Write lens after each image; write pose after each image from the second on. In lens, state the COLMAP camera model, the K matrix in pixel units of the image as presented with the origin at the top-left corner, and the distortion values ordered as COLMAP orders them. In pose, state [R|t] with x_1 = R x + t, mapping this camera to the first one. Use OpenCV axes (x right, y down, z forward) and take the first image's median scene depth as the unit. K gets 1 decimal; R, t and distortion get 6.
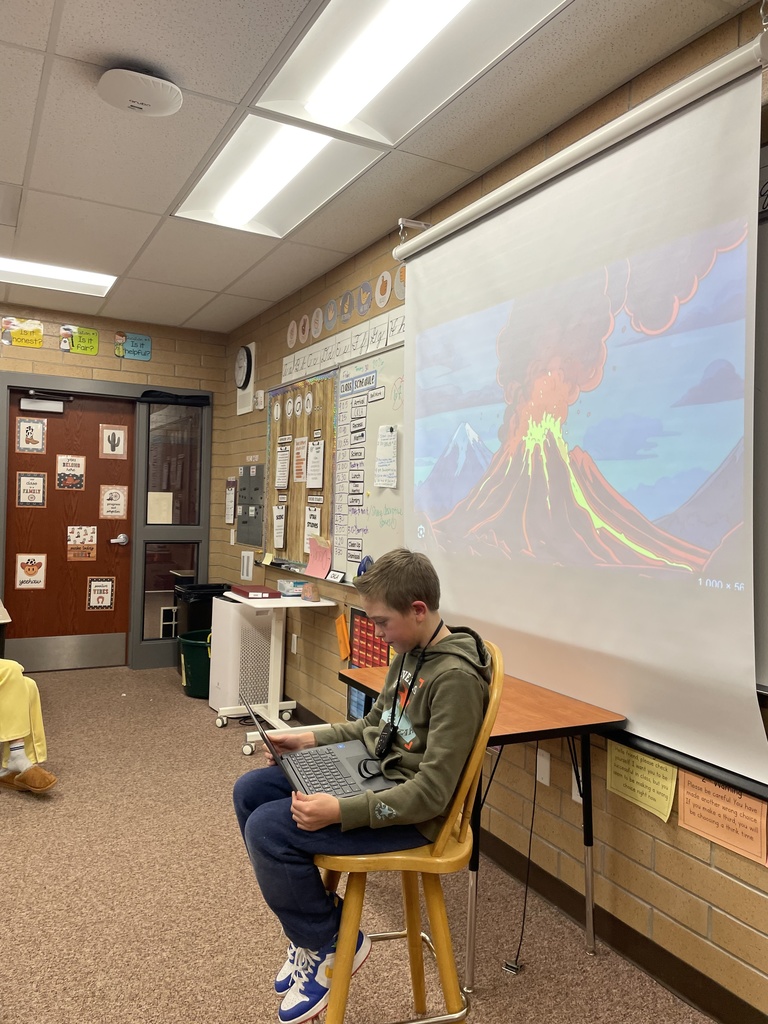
lens RADIAL K [[773.6, 0, 382.5], [0, 773.6, 507.6], [0, 0, 1]] dist [0.039961, -0.014894]
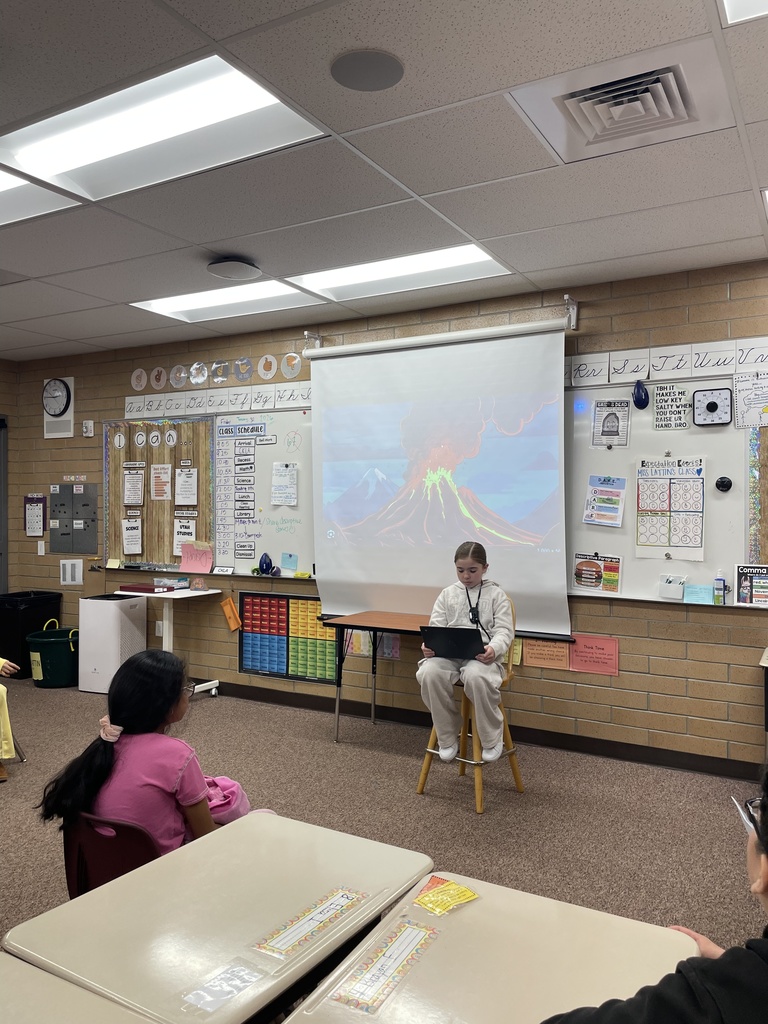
lens RADIAL K [[773.6, 0, 390.0], [0, 773.6, 494.9], [0, 0, 1]] dist [0.039961, -0.014894]
pose [[0.849531, -0.022696, 0.527050, -0.523852], [0.027843, 0.999611, -0.001833, -0.032776], [-0.526803, 0.016232, 0.849832, -0.309704]]
